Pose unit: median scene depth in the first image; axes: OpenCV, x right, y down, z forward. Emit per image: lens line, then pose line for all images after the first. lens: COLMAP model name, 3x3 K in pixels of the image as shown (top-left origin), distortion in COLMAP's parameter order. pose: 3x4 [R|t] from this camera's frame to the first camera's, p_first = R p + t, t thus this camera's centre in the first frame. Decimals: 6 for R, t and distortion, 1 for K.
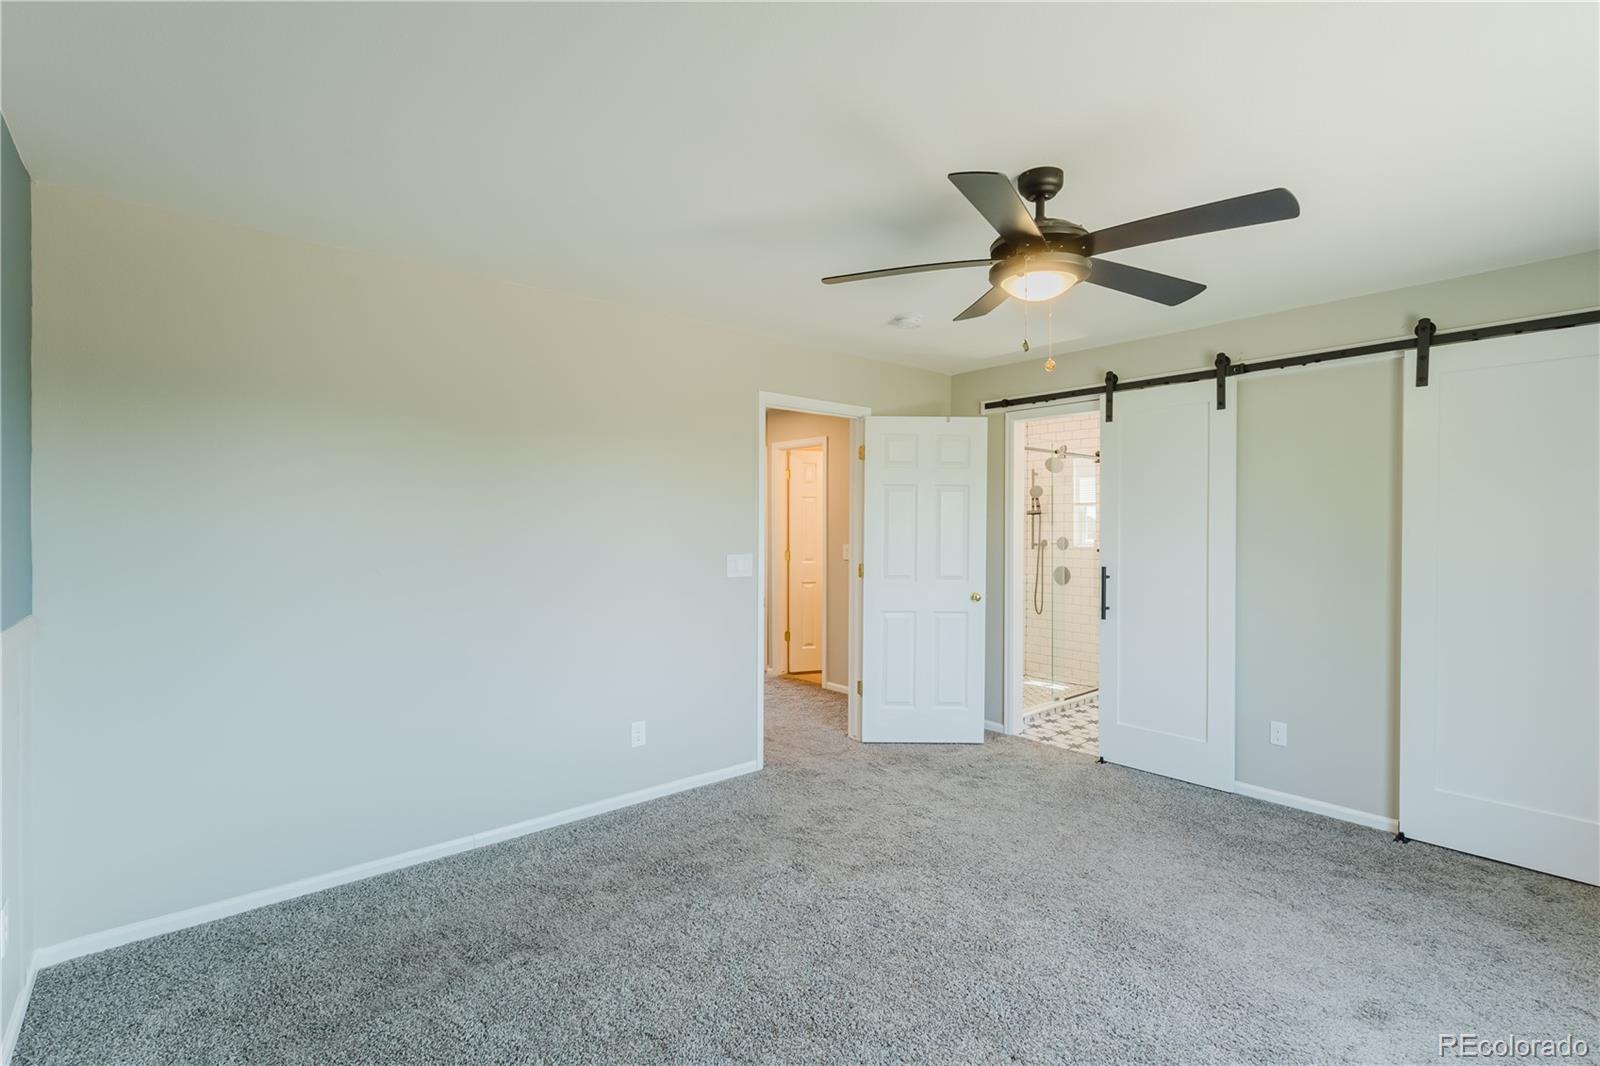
lens RADIAL K [[729.6, 0, 800.6], [0, 729.6, 530.4], [0, 0, 1]] dist [-0.002751, 0.002016]
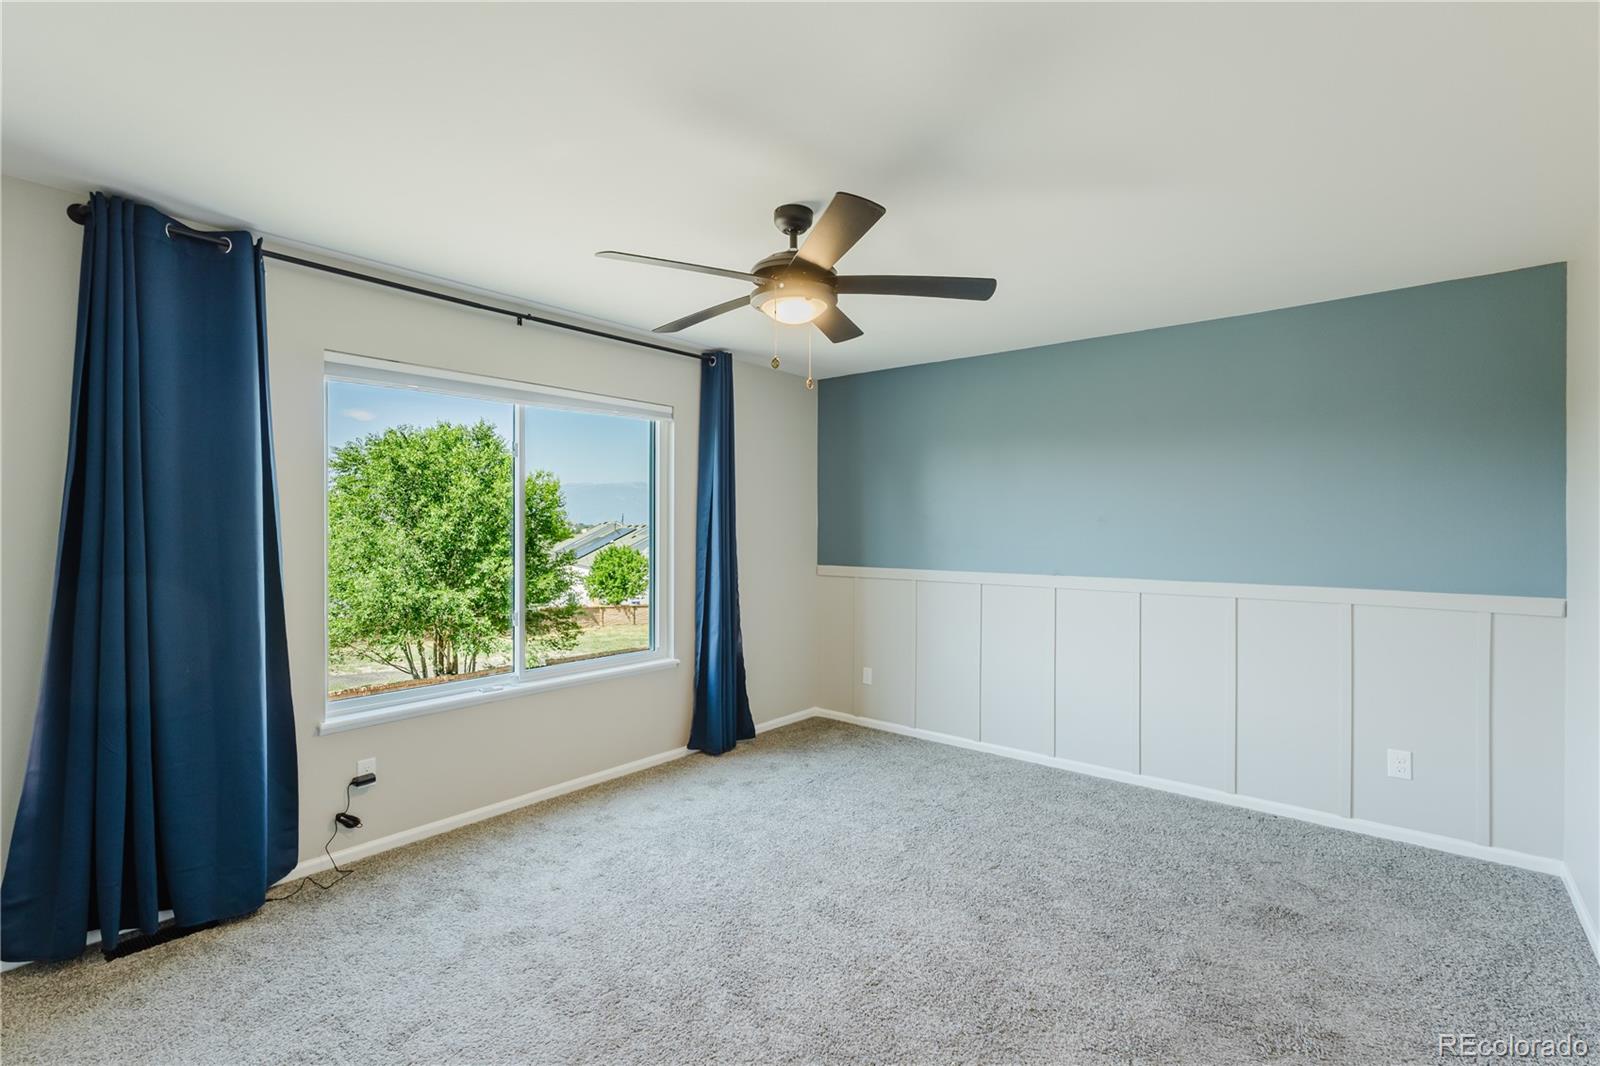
lens RADIAL K [[729.6, 0, 800.1], [0, 729.6, 530.6], [0, 0, 1]] dist [-0.002751, 0.002016]
pose [[-0.985188, -0.000705, -0.171476, 0.298735], [-0.002108, 0.999966, 0.008002, -0.002815], [0.171464, 0.008245, -0.985156, 1.240131]]
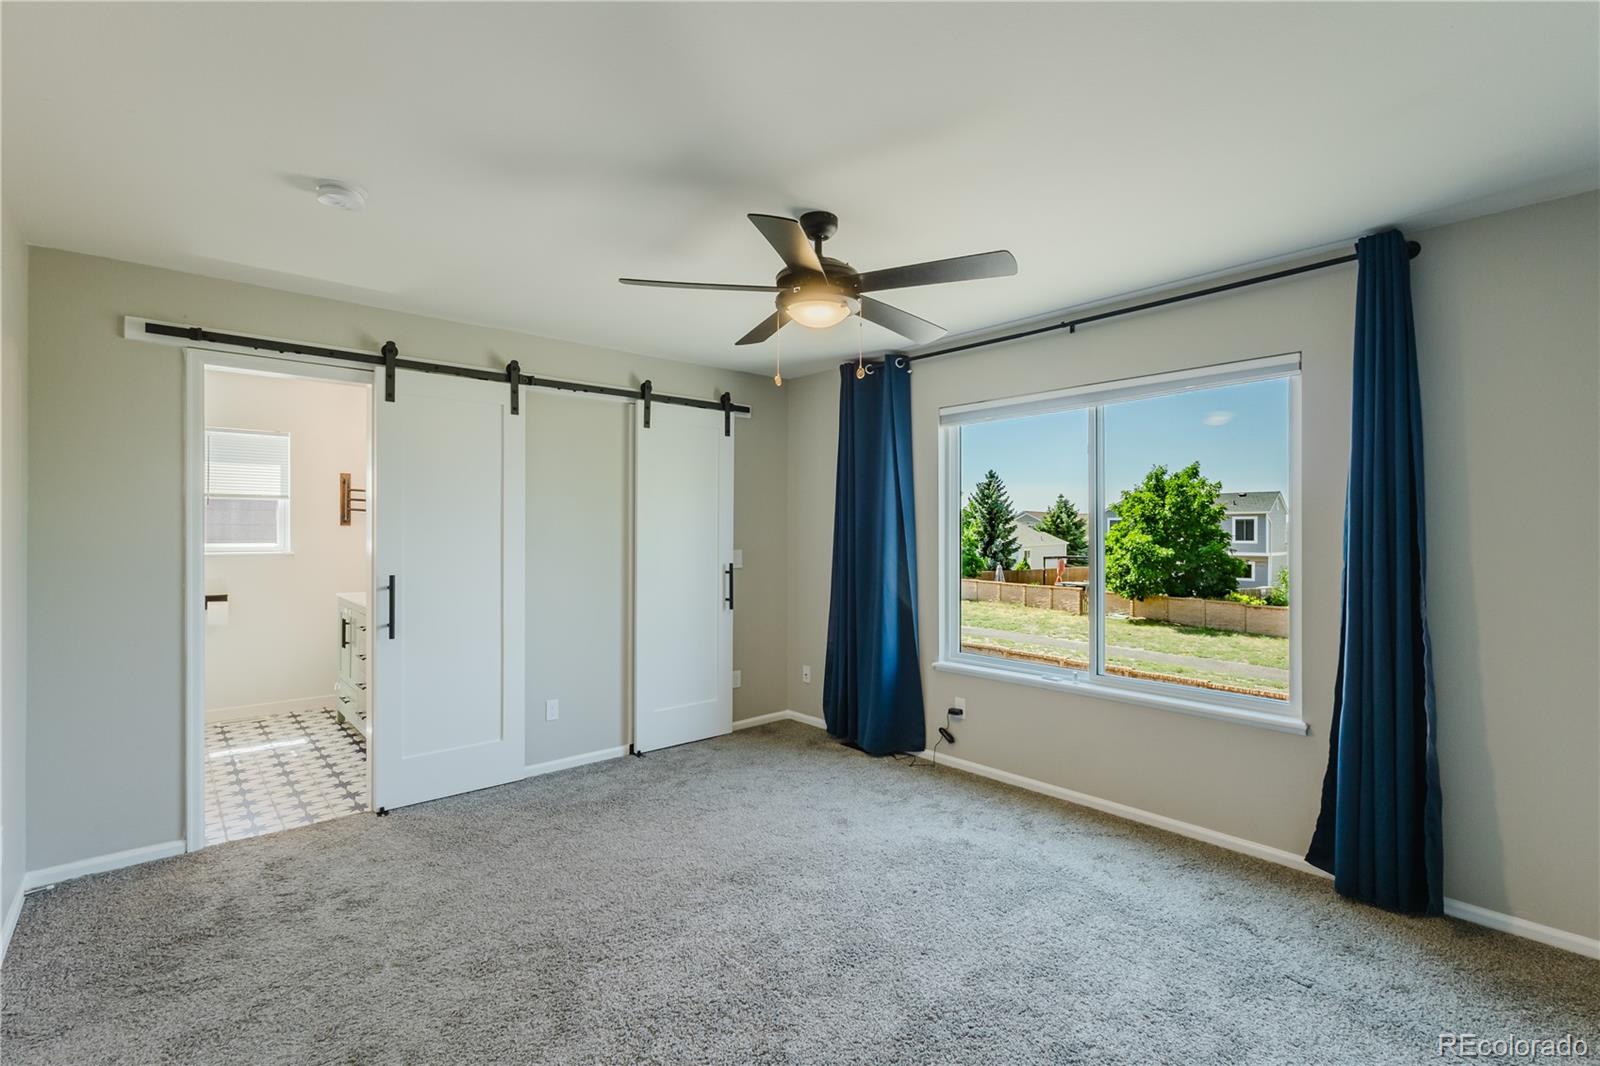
lens RADIAL K [[729.6, 0, 800.9], [0, 729.6, 533.4], [0, 0, 1]] dist [-0.002751, 0.002016]
pose [[-0.017895, -0.005522, 0.999825, -0.476963], [0.005127, 0.999971, 0.005615, -0.000382], [-0.999827, 0.005226, -0.017866, 0.620784]]
